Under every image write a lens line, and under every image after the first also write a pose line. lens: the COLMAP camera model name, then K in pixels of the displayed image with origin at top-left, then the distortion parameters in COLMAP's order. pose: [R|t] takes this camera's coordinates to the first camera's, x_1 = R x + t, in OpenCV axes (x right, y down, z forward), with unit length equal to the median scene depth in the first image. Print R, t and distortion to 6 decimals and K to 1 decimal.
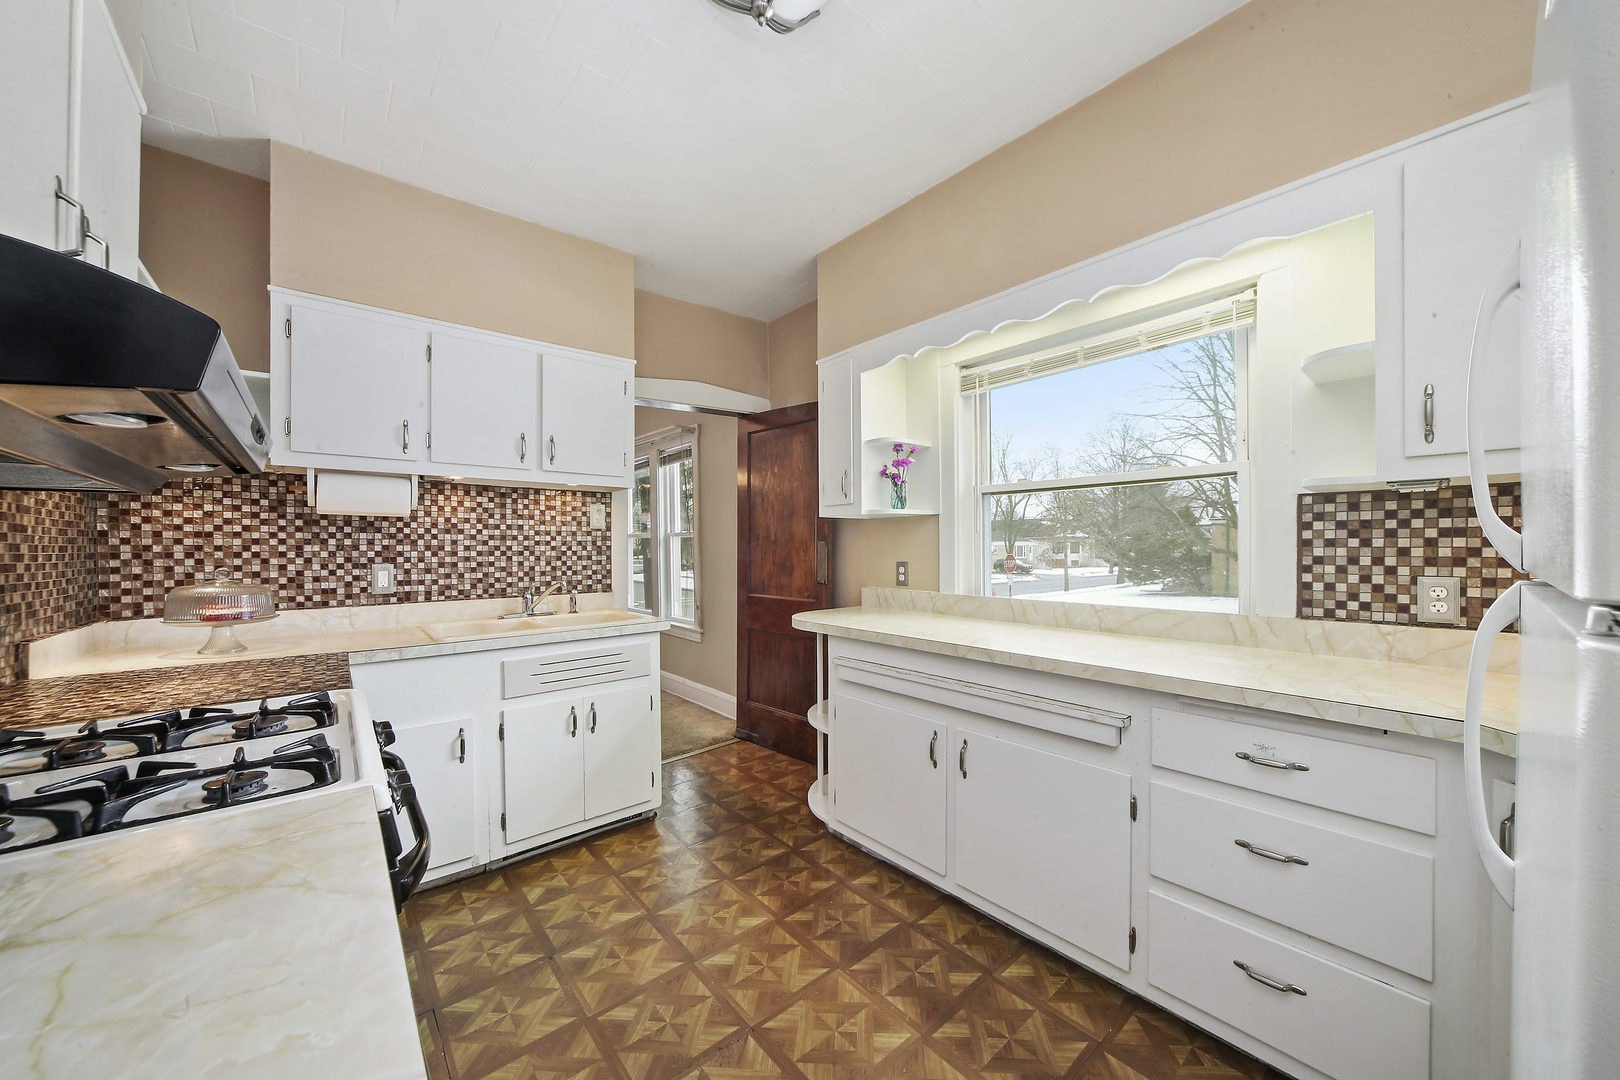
lens RADIAL K [[566.3, 0, 806.4], [0, 566.3, 543.1], [0, 0, 1]] dist [-0.007916, 0.000390]
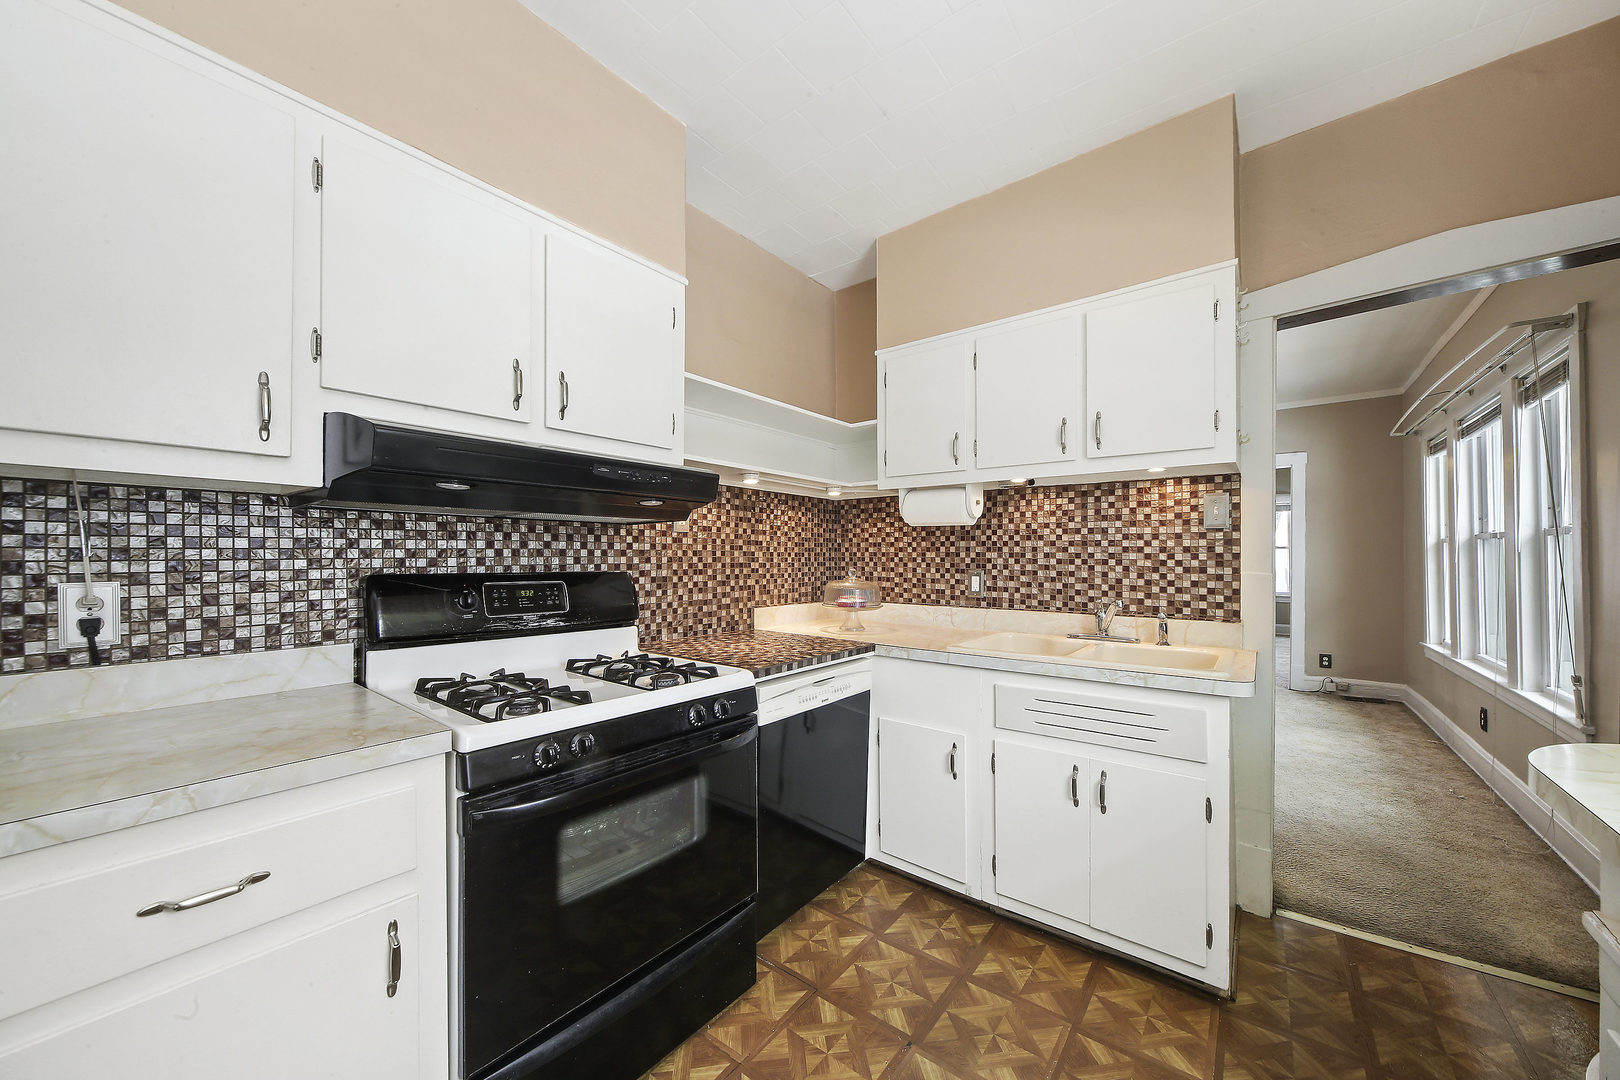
lens RADIAL K [[566.3, 0, 817.0], [0, 566.3, 548.2], [0, 0, 1]] dist [-0.007916, 0.000390]
pose [[0.230933, -0.005352, -0.972955, 0.222611], [0.004805, 0.999979, -0.004360, -0.000720], [0.972958, -0.003669, 0.230954, 0.446122]]
